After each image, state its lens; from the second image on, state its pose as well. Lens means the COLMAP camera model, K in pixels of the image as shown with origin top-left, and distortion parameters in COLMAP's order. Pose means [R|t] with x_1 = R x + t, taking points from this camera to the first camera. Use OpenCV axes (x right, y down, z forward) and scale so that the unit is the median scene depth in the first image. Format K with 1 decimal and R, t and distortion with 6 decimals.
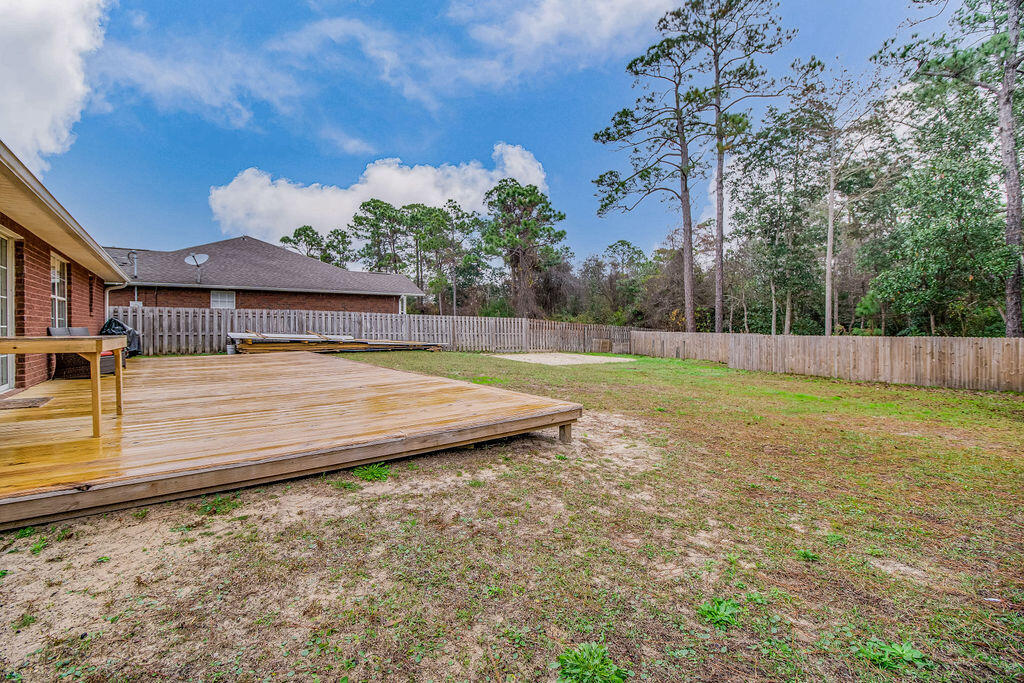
lens RADIAL K [[447.4, 0, 511.9], [0, 447.4, 330.8], [0, 0, 1]] dist [0.001891, -0.008813]
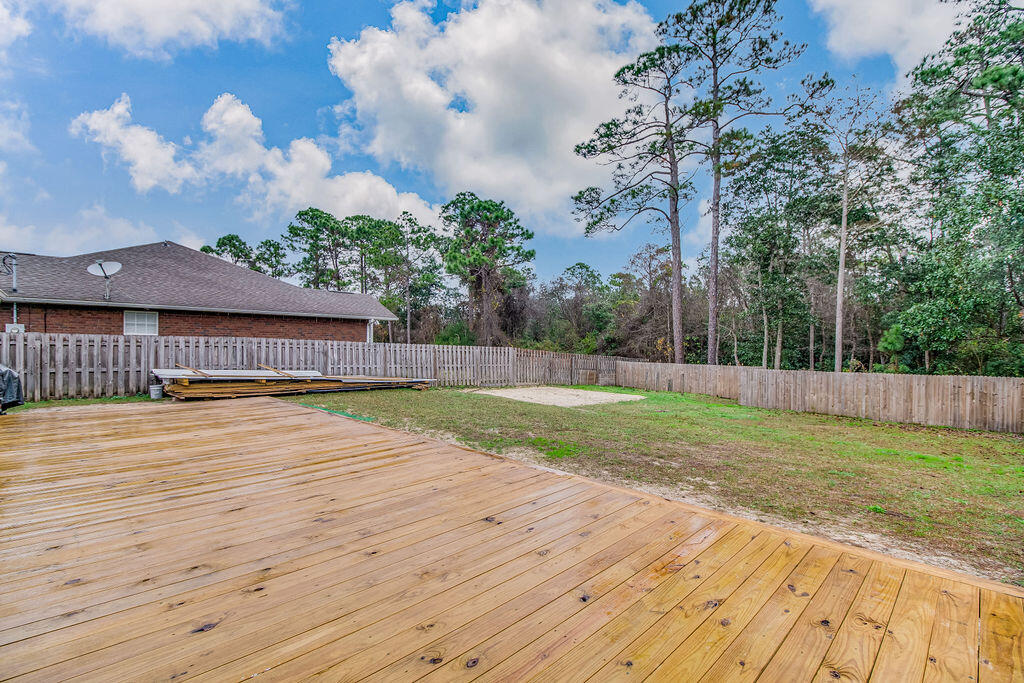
lens RADIAL K [[457.7, 0, 508.6], [0, 457.7, 354.7], [0, 0, 1]] dist [0.002109, -0.009573]
pose [[0.991923, 0.007881, 0.126594, -0.082173], [-0.008312, 0.999961, 0.002876, -0.014903], [-0.126567, -0.003905, 0.991950, 0.099148]]
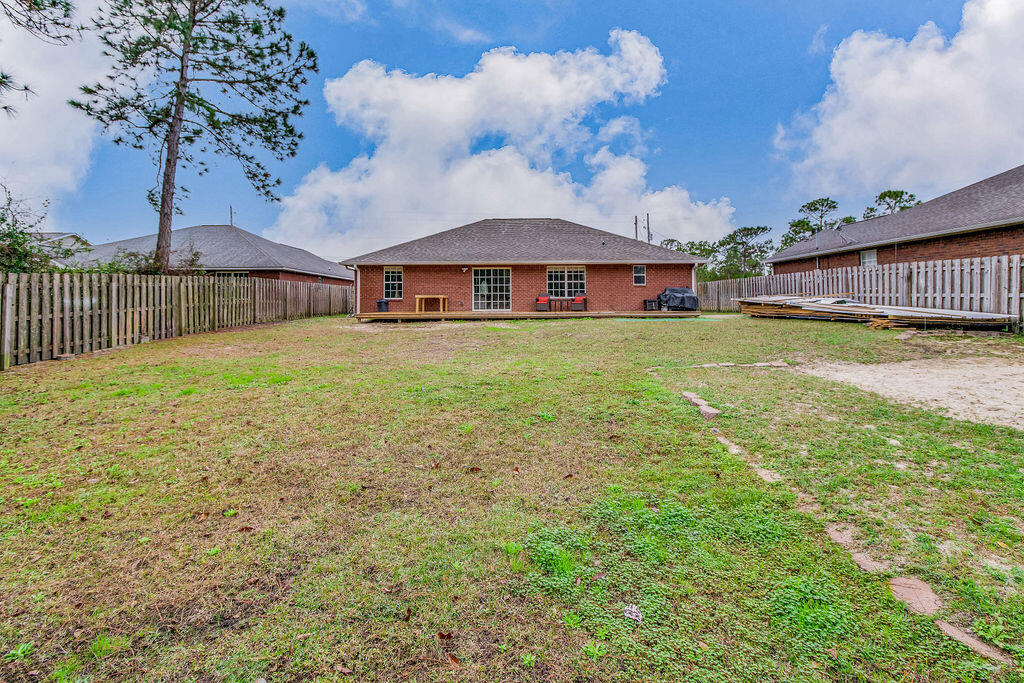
lens RADIAL K [[464.8, 0, 515.0], [0, 464.8, 305.6], [0, 0, 1]] dist [-0.000921, -0.023925]
pose [[-0.609249, 0.010205, -0.792913, 0.357791], [-0.000419, 0.999913, 0.013191, 0.008186], [0.792979, 0.008369, -0.609192, 0.672813]]
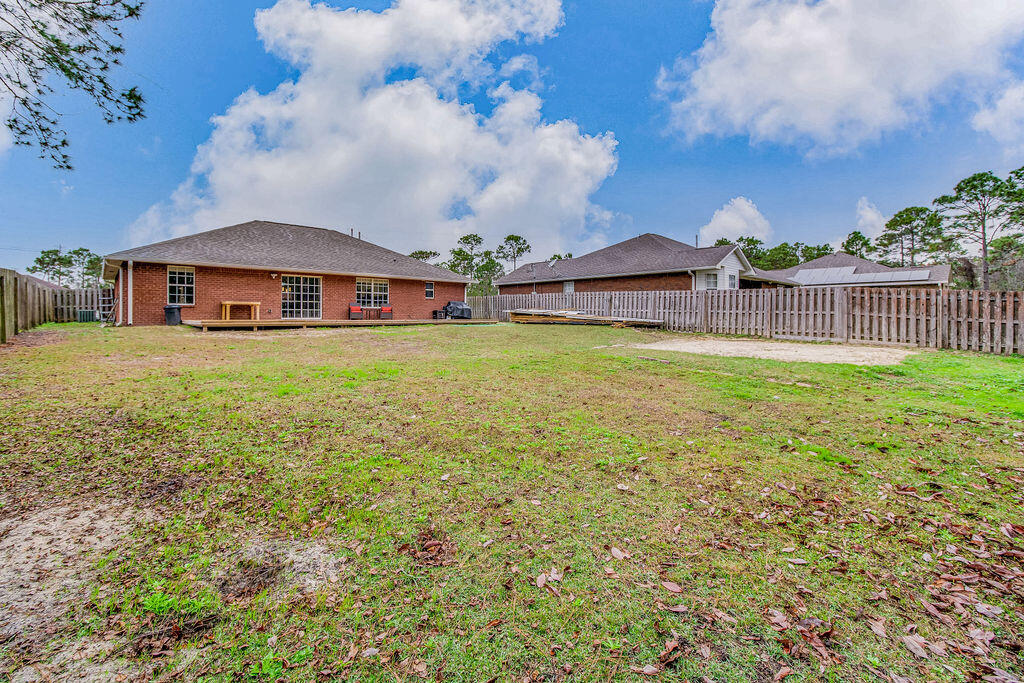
lens RADIAL K [[446.4, 0, 508.9], [0, 446.4, 336.2], [0, 0, 1]] dist [0.000740, -0.000270]
pose [[0.096195, 0.052138, -0.993996, 0.537597], [-0.014931, 0.998590, 0.050934, 0.012796], [0.995251, 0.009942, 0.096838, 0.445740]]
